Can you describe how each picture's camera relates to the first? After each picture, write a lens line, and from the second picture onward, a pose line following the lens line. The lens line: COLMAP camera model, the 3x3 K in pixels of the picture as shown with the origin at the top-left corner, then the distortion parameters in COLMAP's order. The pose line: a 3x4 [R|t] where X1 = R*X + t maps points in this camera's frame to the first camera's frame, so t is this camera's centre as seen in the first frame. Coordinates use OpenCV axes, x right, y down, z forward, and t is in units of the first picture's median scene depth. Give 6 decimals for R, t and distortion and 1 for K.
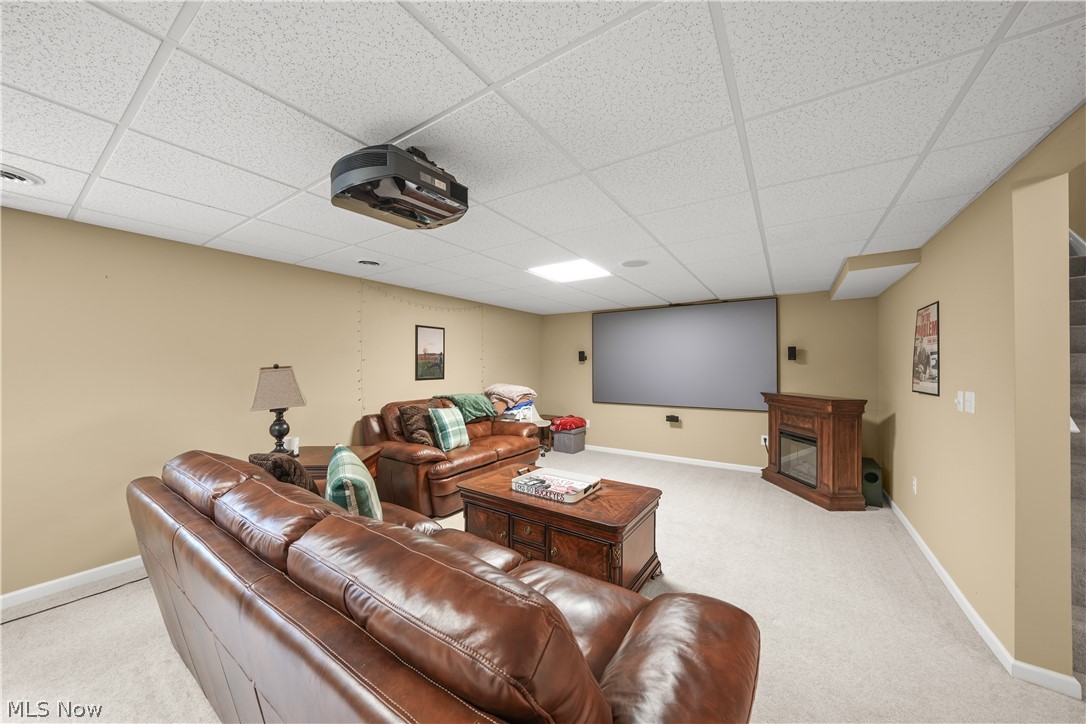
lens RADIAL K [[377.0, 0, 549.7], [0, 377.0, 362.2], [0, 0, 1]] dist [-0.009674, 0.000938]
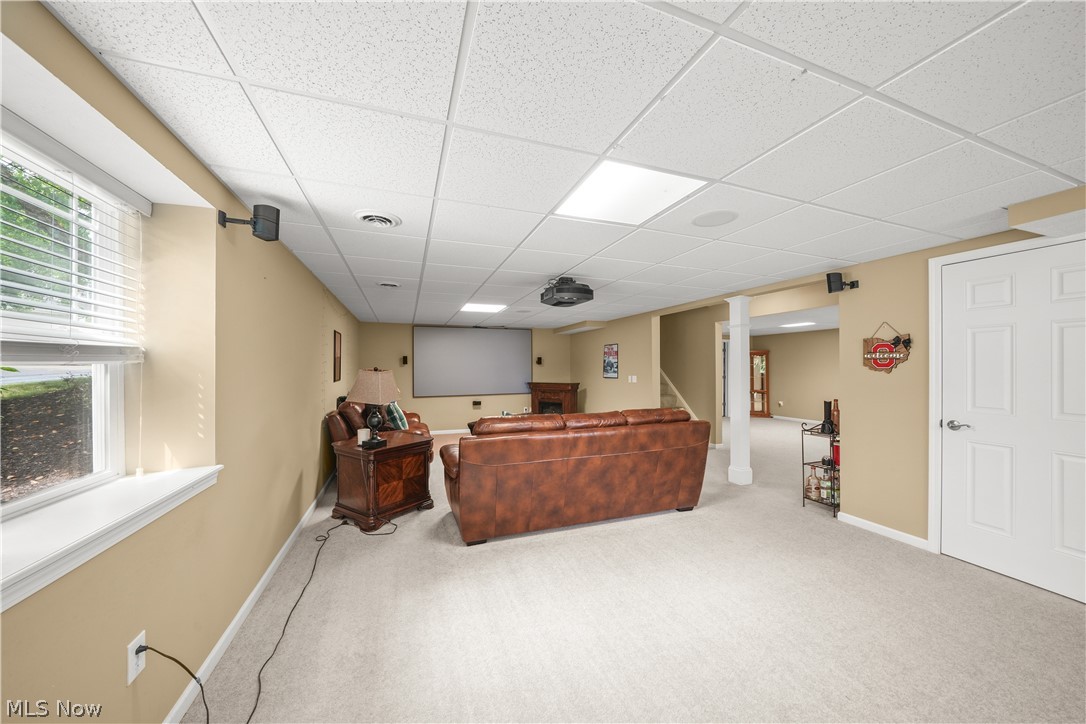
lens RADIAL K [[377.0, 0, 540.5], [0, 377.0, 366.2], [0, 0, 1]] dist [-0.009674, 0.000938]
pose [[0.589934, 0.000084, 0.807452, -1.003990], [-0.004027, 0.999988, 0.002838, -0.002297], [-0.807442, -0.004926, 0.589927, -0.112266]]
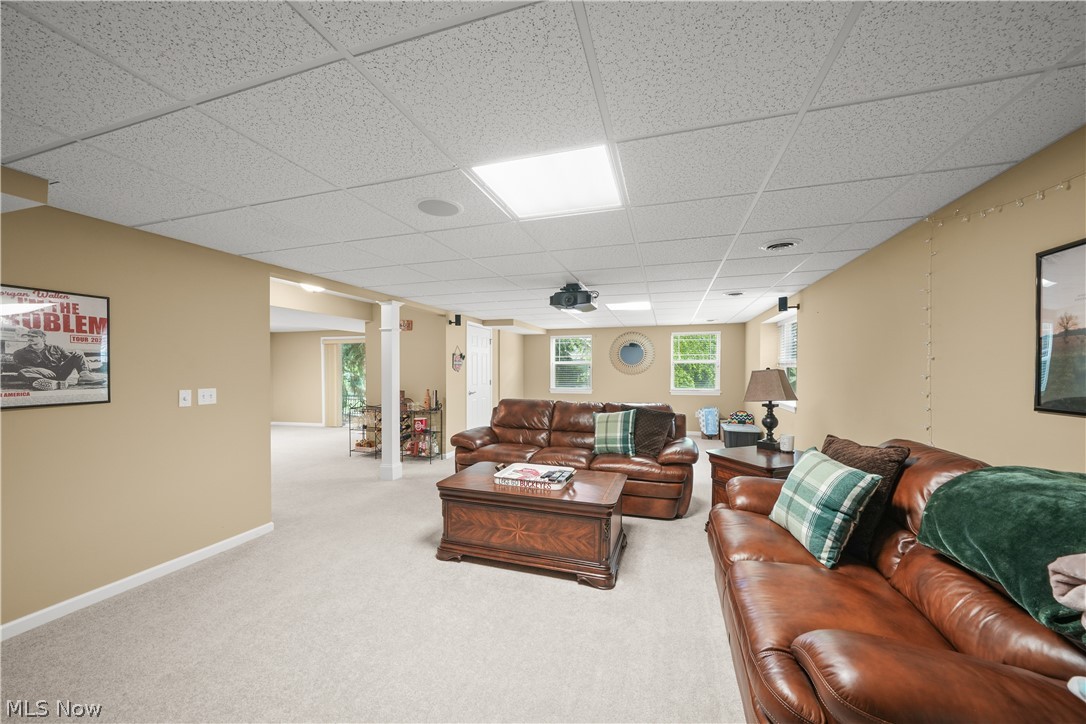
lens RADIAL K [[377.0, 0, 548.0], [0, 377.0, 367.9], [0, 0, 1]] dist [-0.009674, 0.000938]
pose [[-0.955850, 0.000765, -0.293855, 0.210315], [0.003589, 0.999952, -0.009071, 0.013410], [0.293834, -0.009725, -0.955807, 1.412600]]
